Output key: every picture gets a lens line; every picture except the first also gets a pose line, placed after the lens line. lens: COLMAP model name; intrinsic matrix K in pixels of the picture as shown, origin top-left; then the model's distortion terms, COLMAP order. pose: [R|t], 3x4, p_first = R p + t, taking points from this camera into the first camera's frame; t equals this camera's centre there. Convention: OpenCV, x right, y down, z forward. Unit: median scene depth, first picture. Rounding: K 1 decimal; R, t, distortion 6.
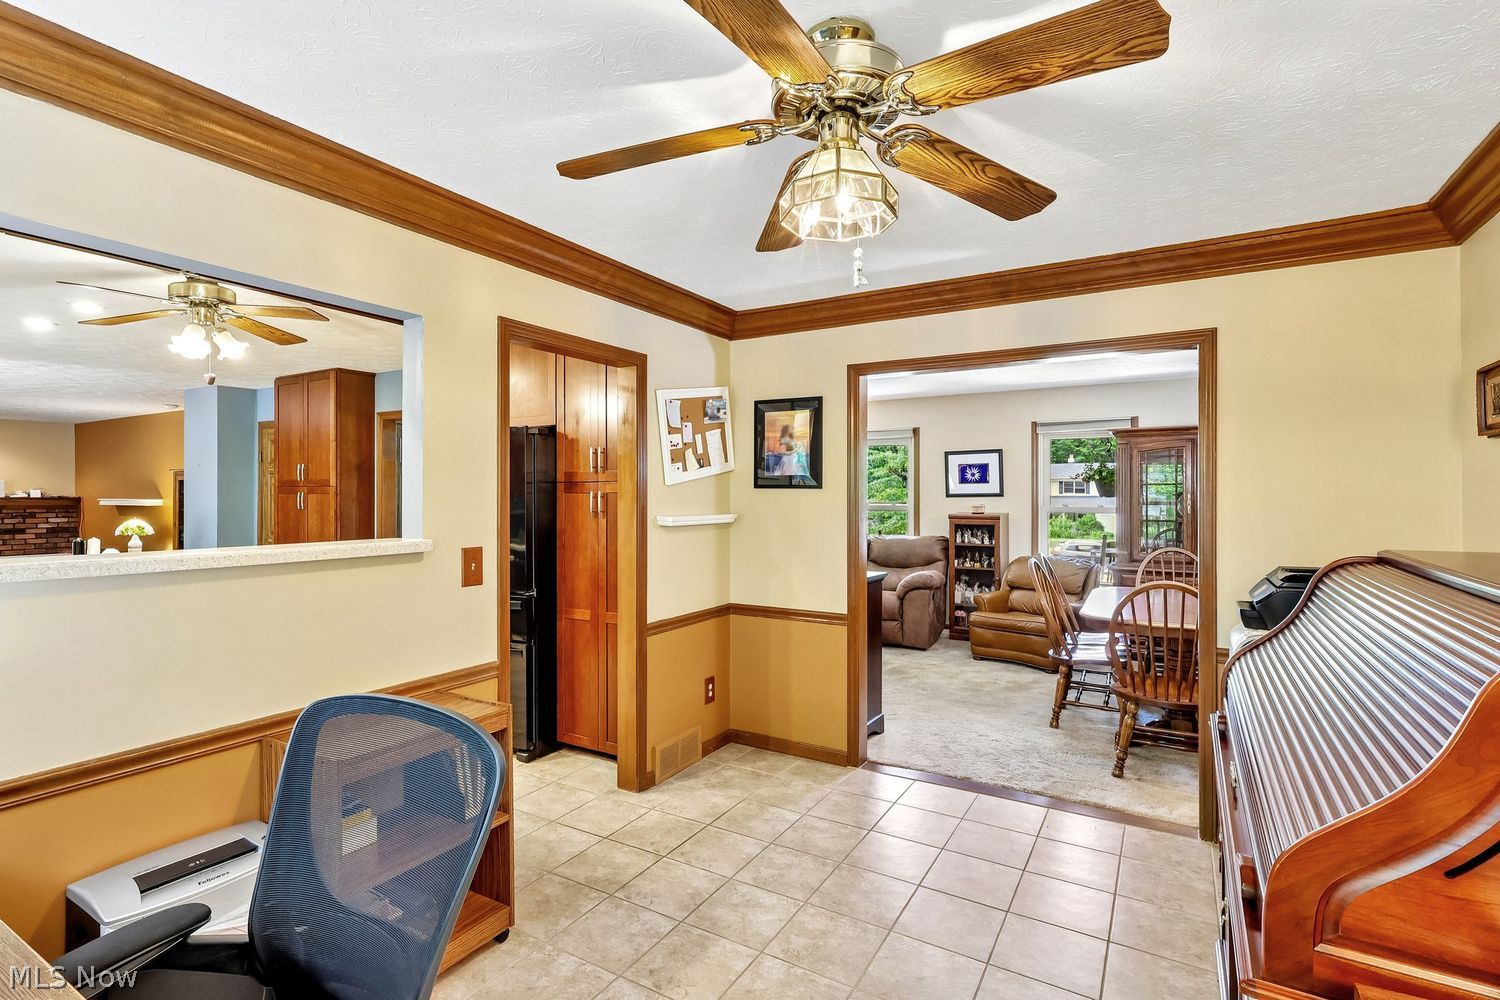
lens RADIAL K [[709.4, 0, 743.5], [0, 709.4, 495.6], [0, 0, 1]] dist [-0.001222, 0.001789]
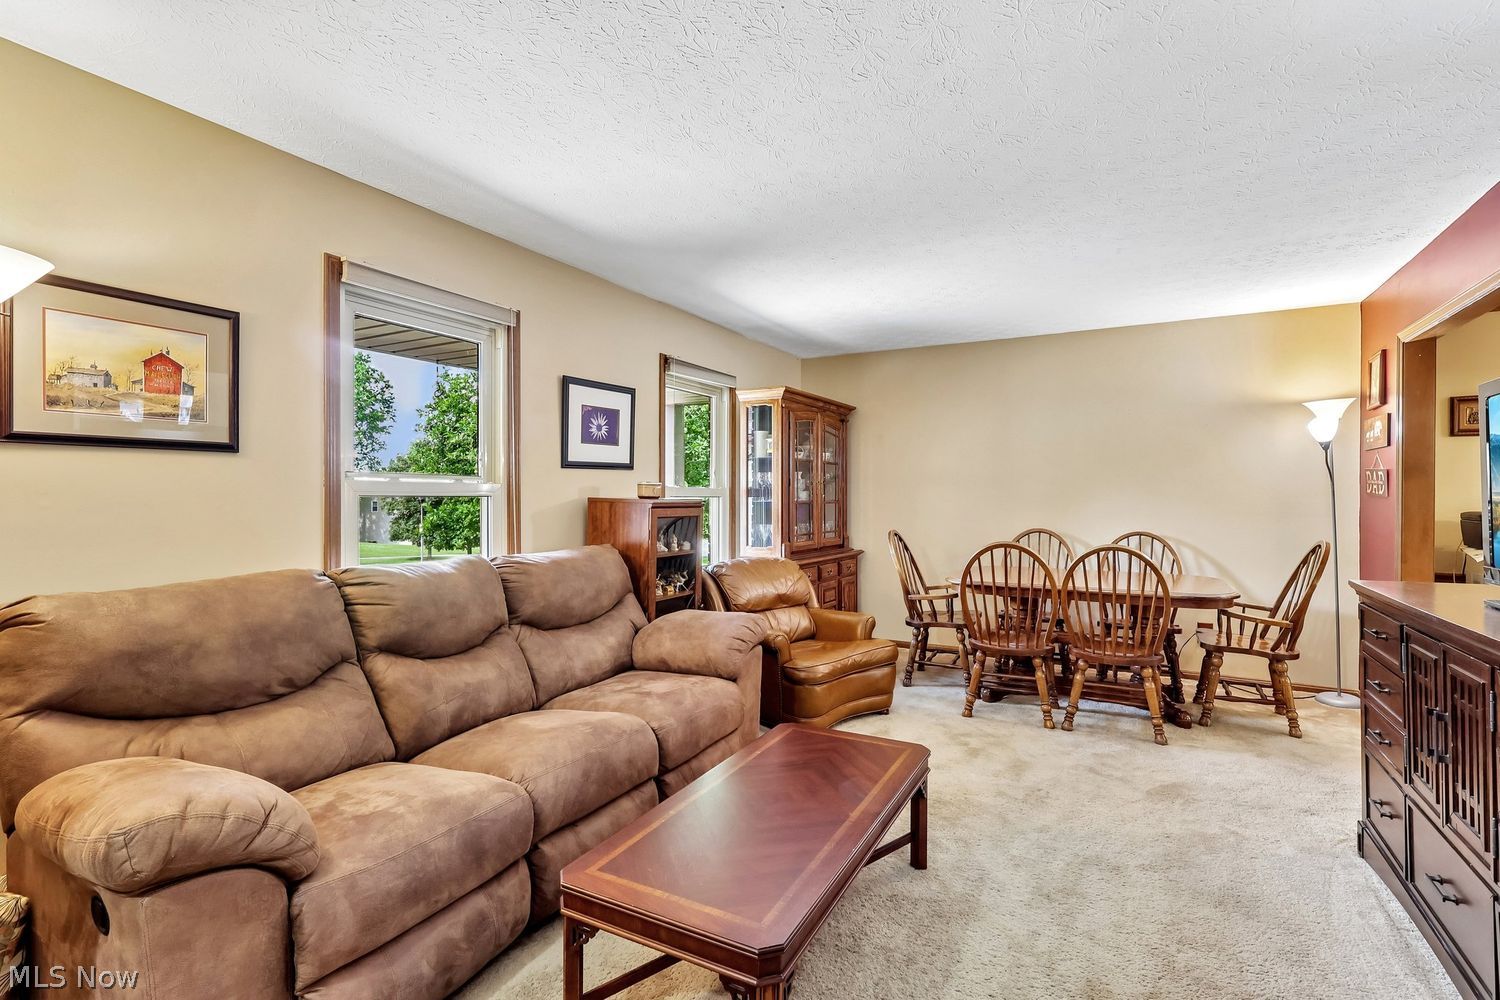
lens RADIAL K [[709.4, 0, 753.6], [0, 709.4, 490.4], [0, 0, 1]] dist [-0.001222, 0.001789]
pose [[-0.020676, 0.007802, 0.999756, -0.219500], [0.006723, 0.999948, -0.007664, 0.023377], [-0.999764, 0.006562, -0.020728, 0.904768]]
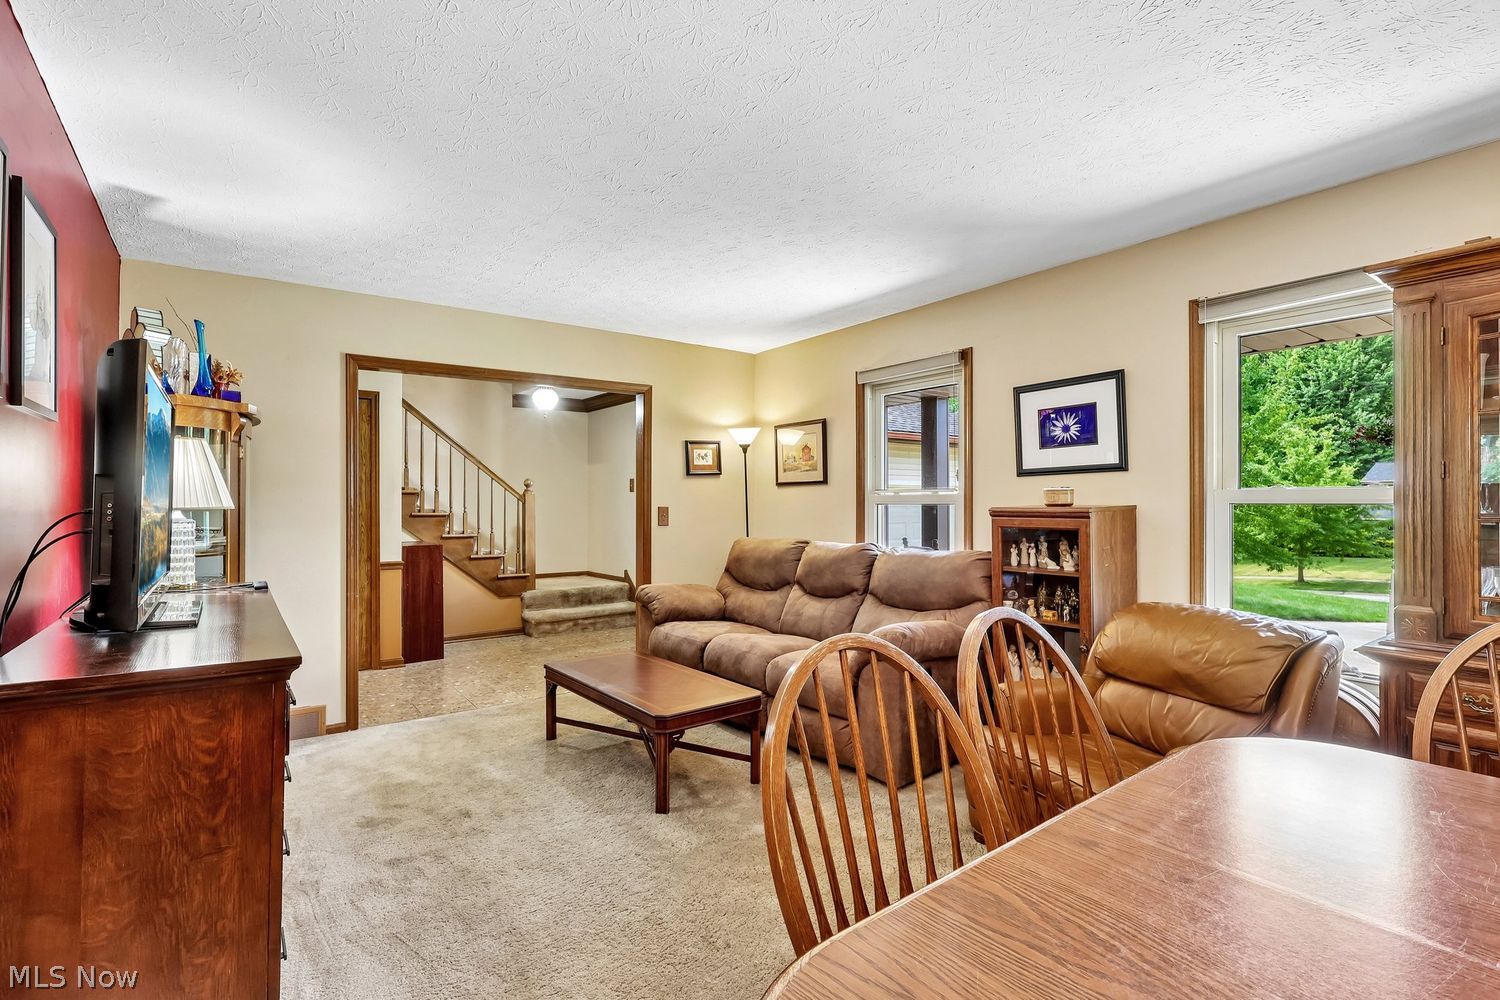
lens RADIAL K [[709.4, 0, 747.1], [0, 709.4, 506.5], [0, 0, 1]] dist [-0.001222, 0.001789]
pose [[0.918146, 0.000252, -0.396243, 0.319009], [-0.003811, 0.999959, -0.008195, 0.029640], [0.396224, 0.009035, 0.918109, 0.467358]]
